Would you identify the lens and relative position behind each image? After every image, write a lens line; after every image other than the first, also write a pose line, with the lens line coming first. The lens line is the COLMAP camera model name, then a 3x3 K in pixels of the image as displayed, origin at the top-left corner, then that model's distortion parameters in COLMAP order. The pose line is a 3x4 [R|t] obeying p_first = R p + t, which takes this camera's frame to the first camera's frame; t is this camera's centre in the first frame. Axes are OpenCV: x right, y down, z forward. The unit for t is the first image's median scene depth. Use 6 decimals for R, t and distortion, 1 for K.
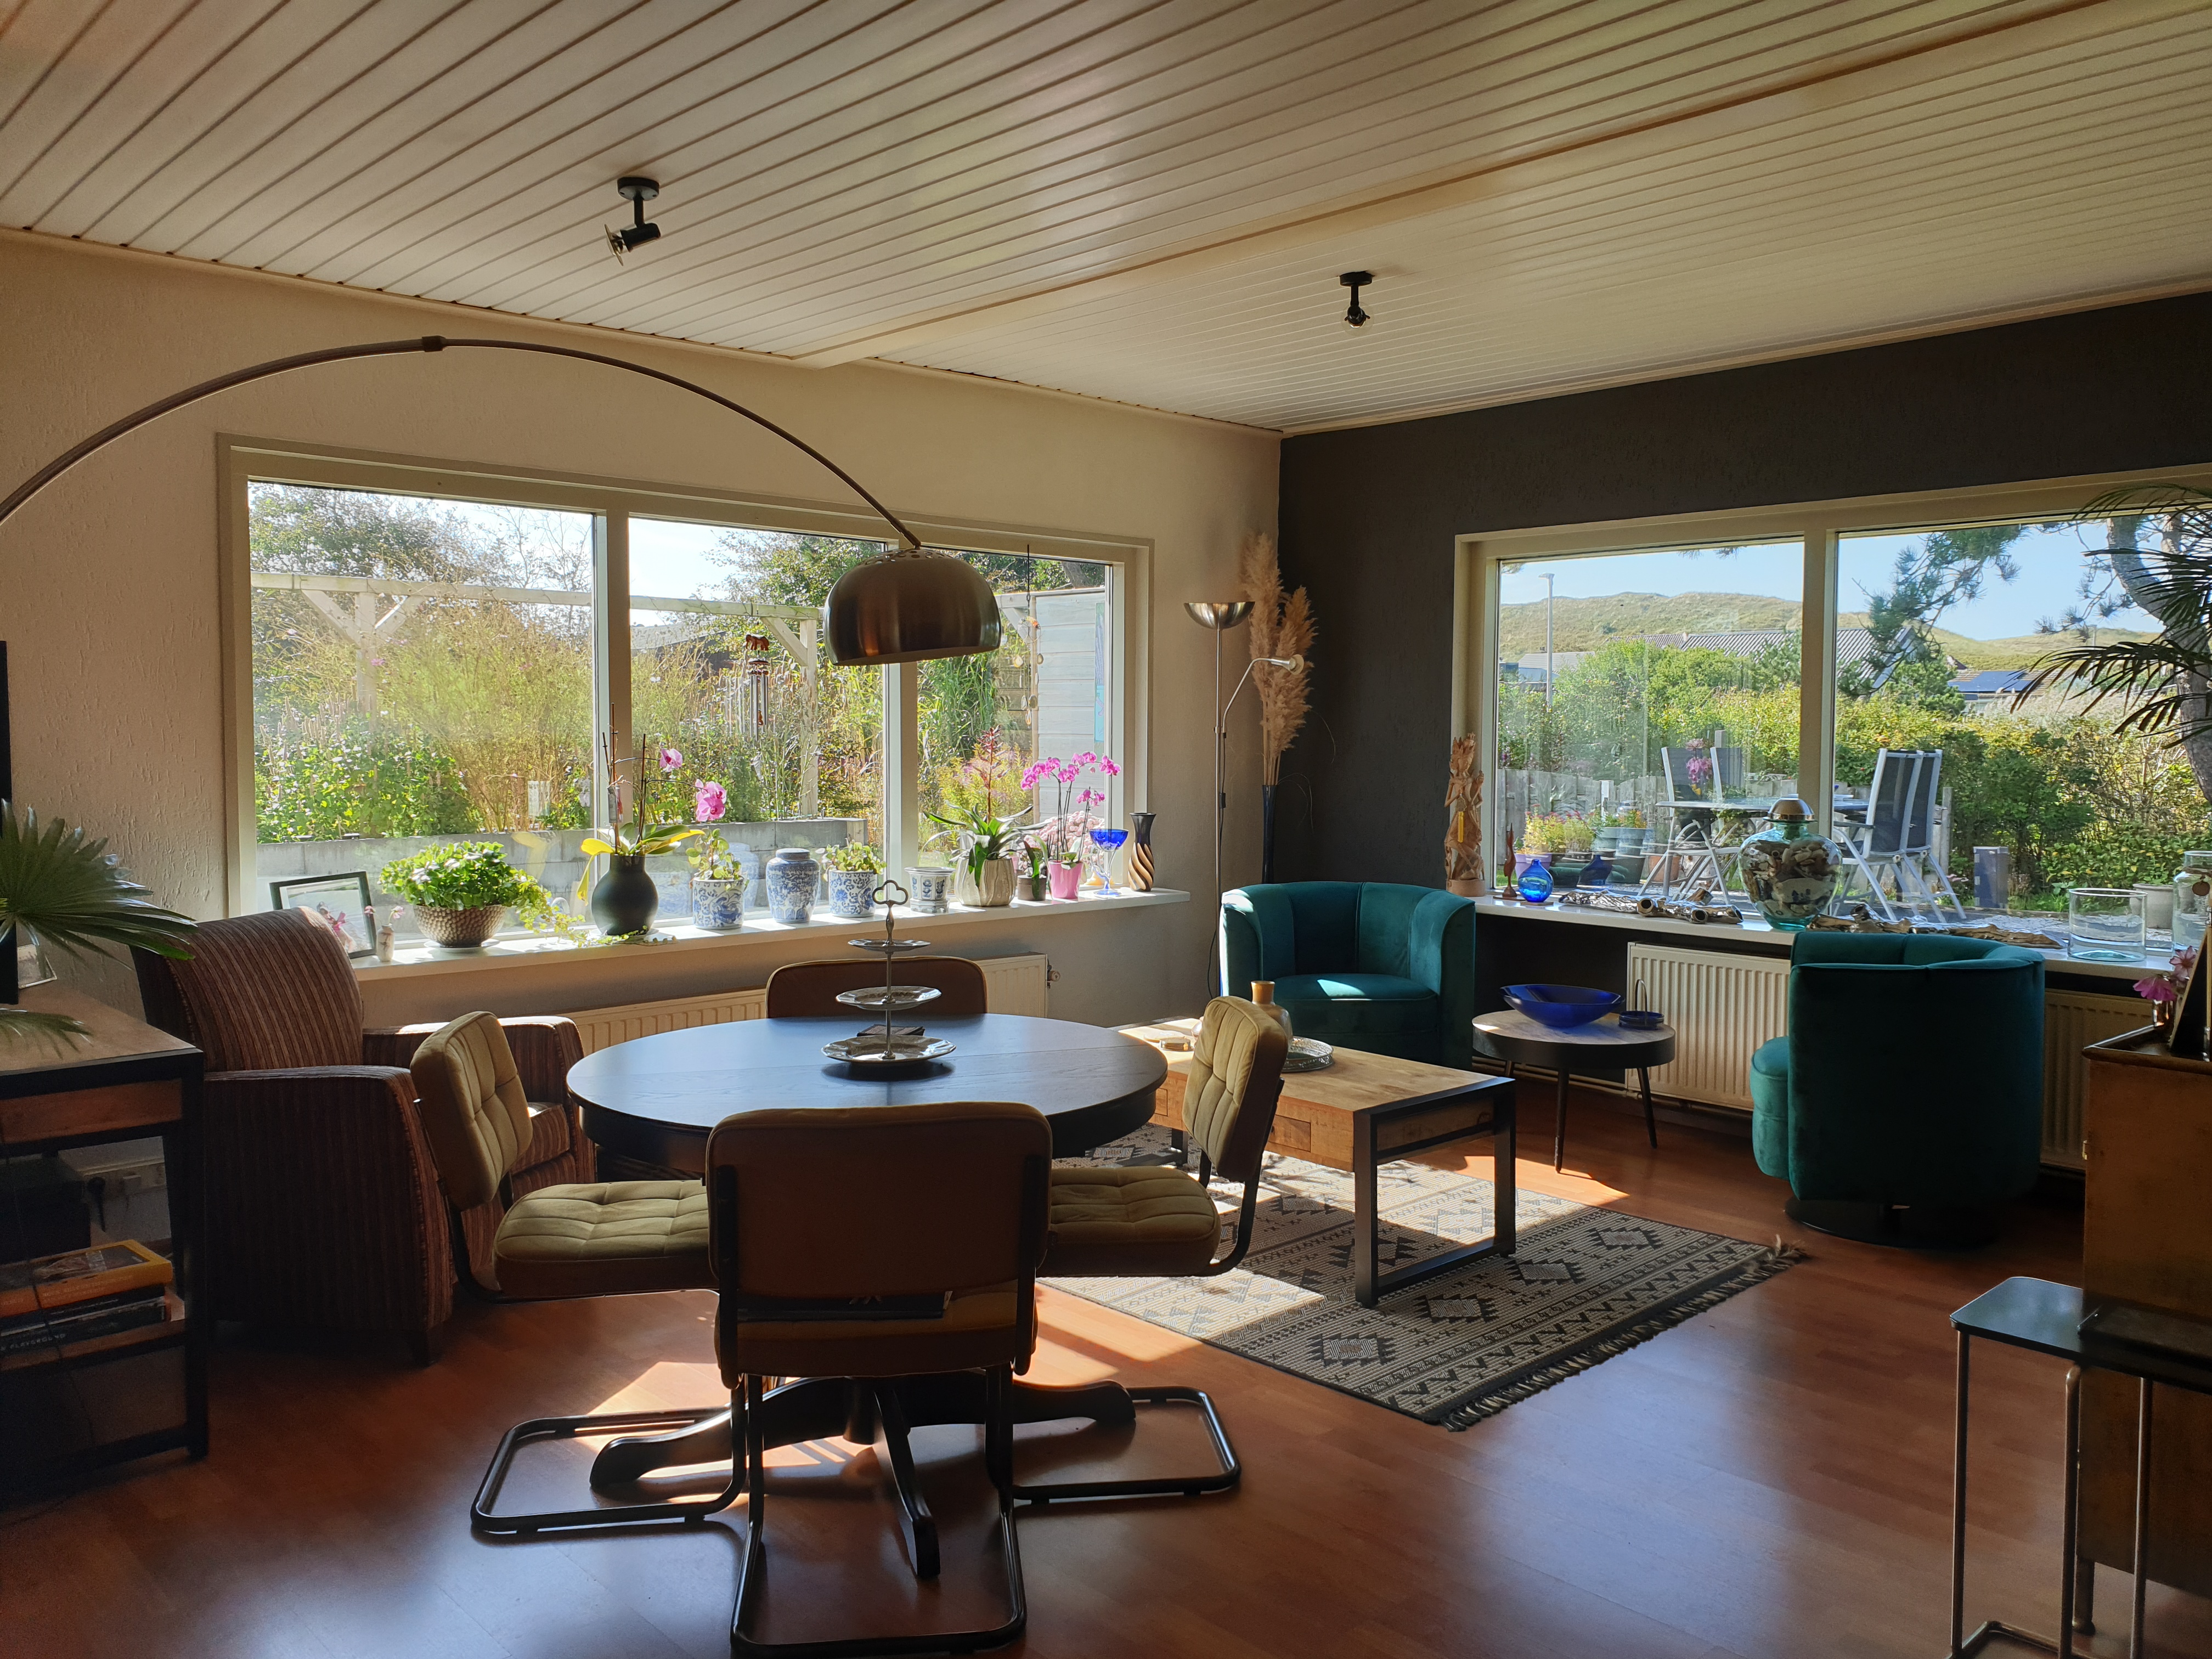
lens RADIAL K [[1720.6, 0, 1149.3], [0, 1720.6, 846.5], [0, 0, 1]] dist [0.076771, -0.003329]
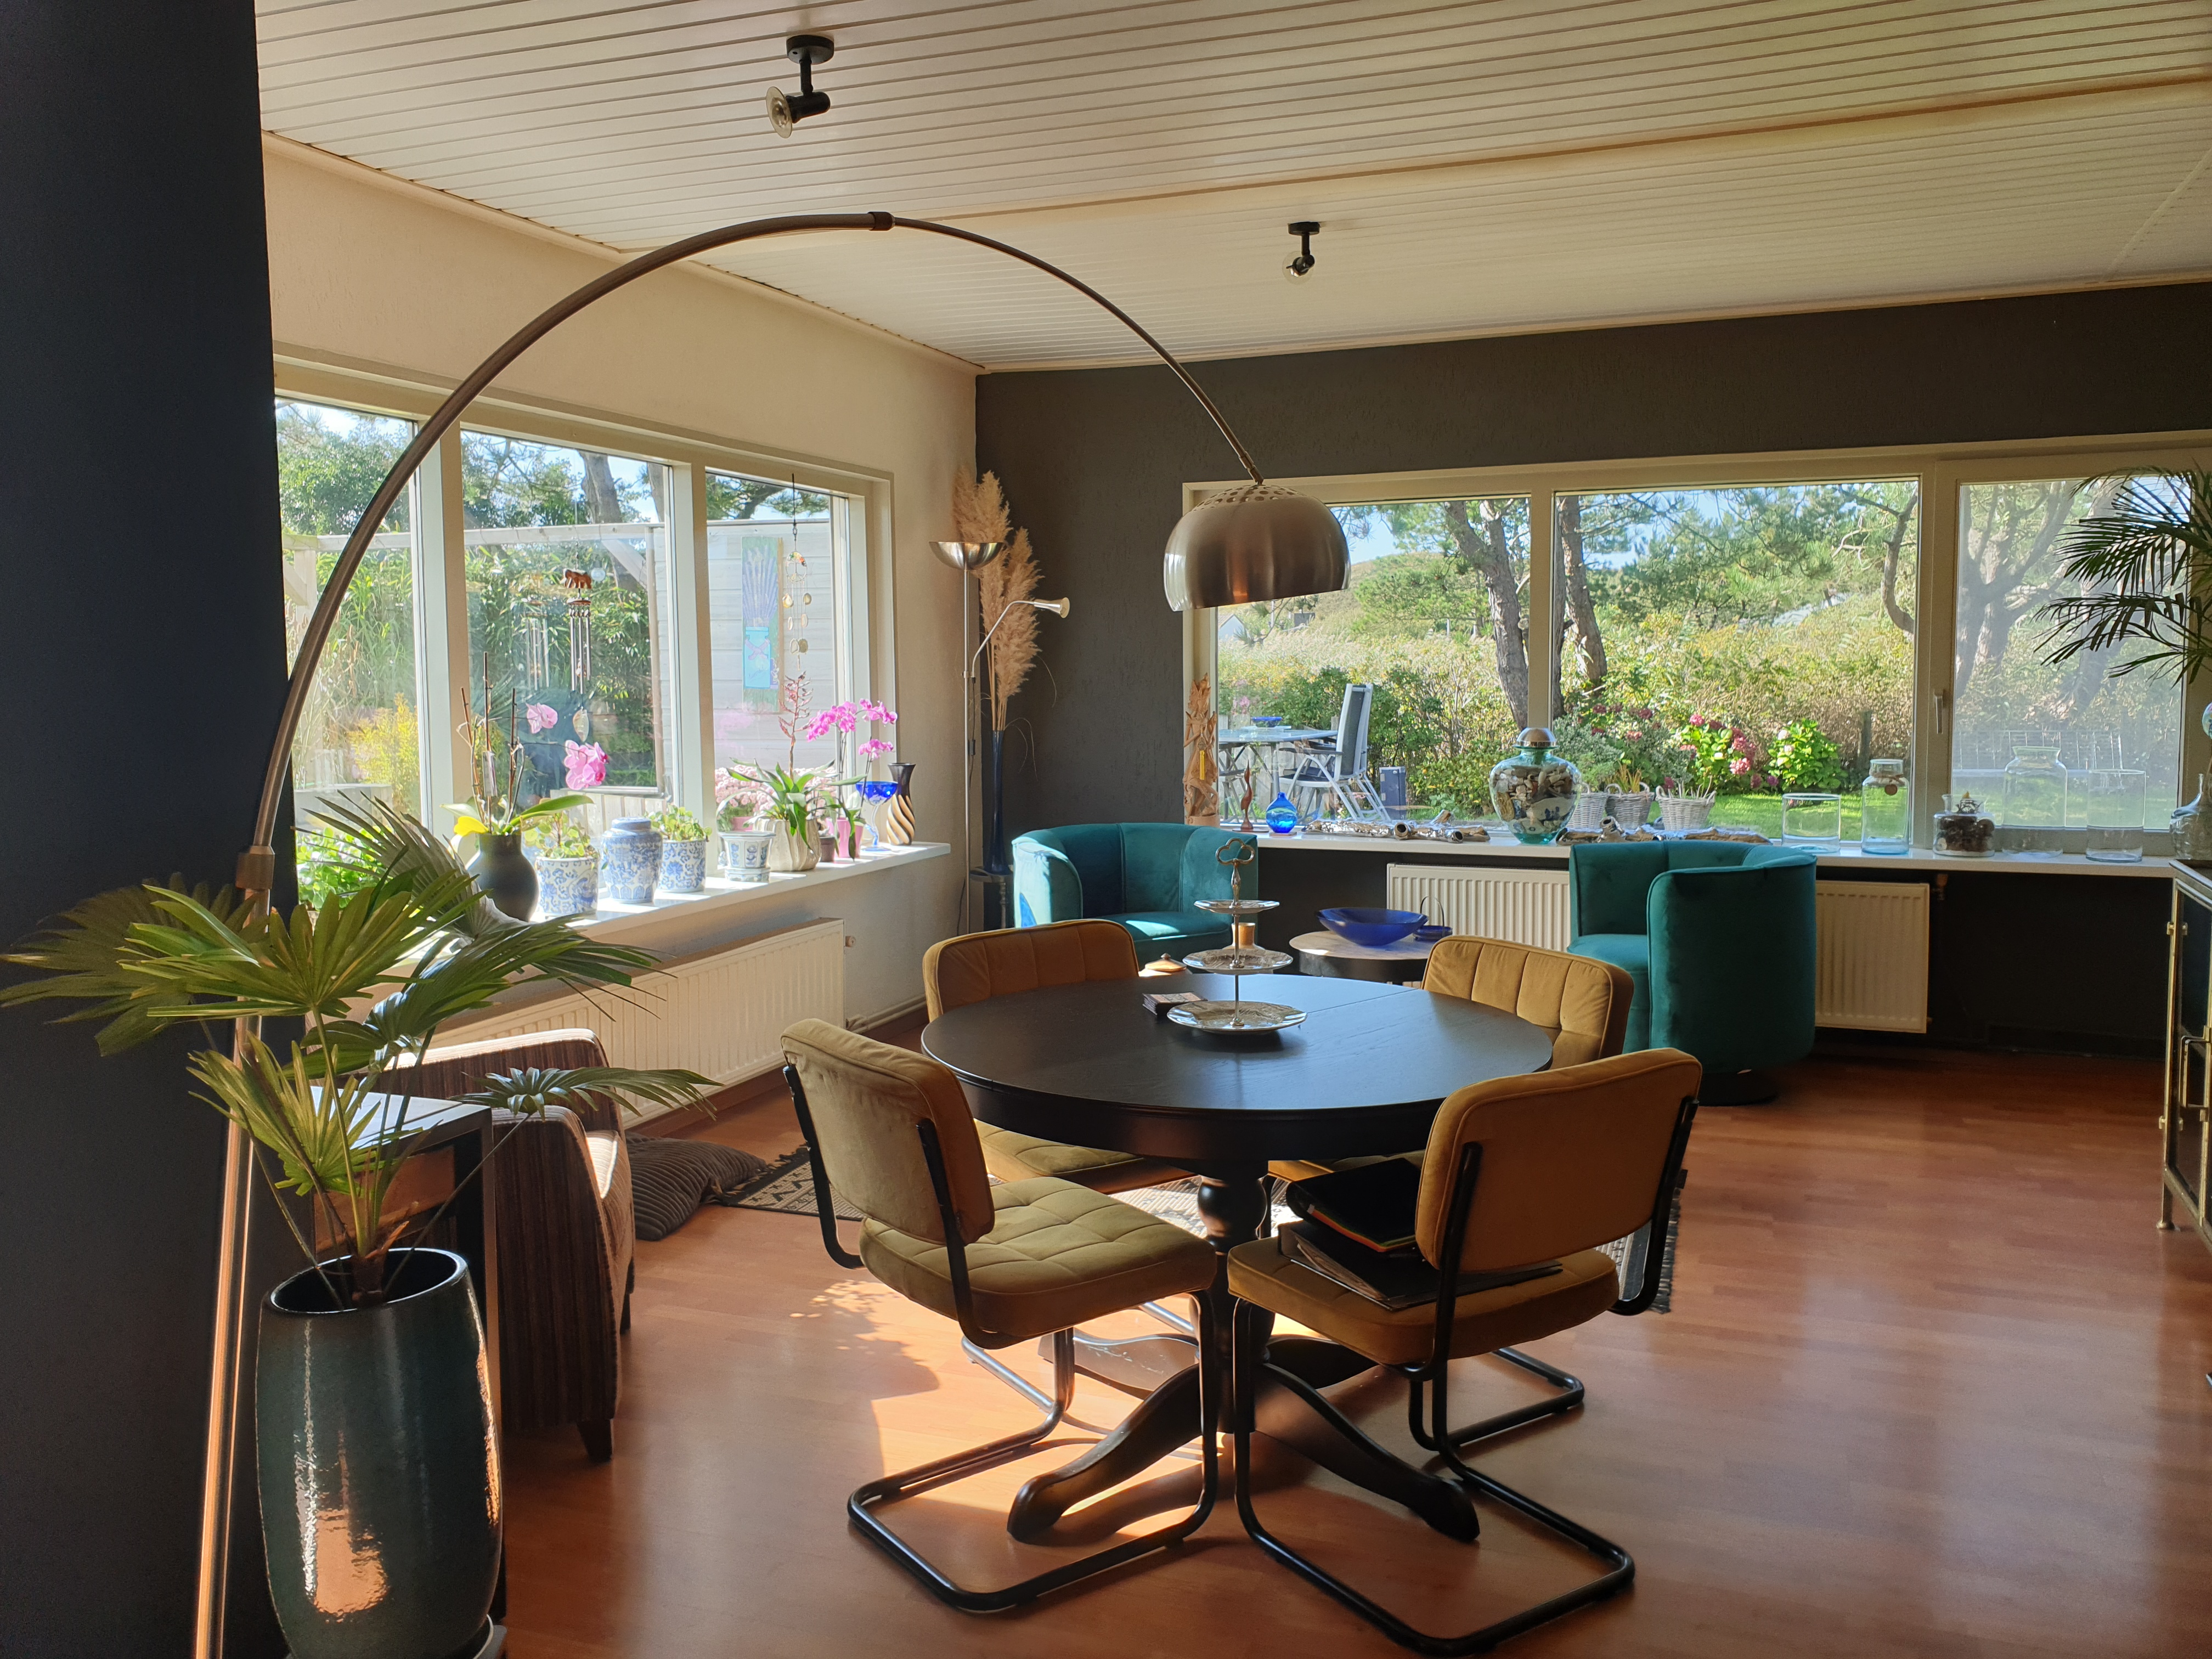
lens RADIAL K [[1720.6, 0, 1111.4], [0, 1720.6, 818.3], [0, 0, 1]] dist [0.076771, -0.003329]
pose [[0.897389, -0.051659, 0.438205, -0.358363], [0.044161, 0.998652, 0.027291, -0.011182], [-0.439024, -0.005139, 0.898460, 0.105832]]
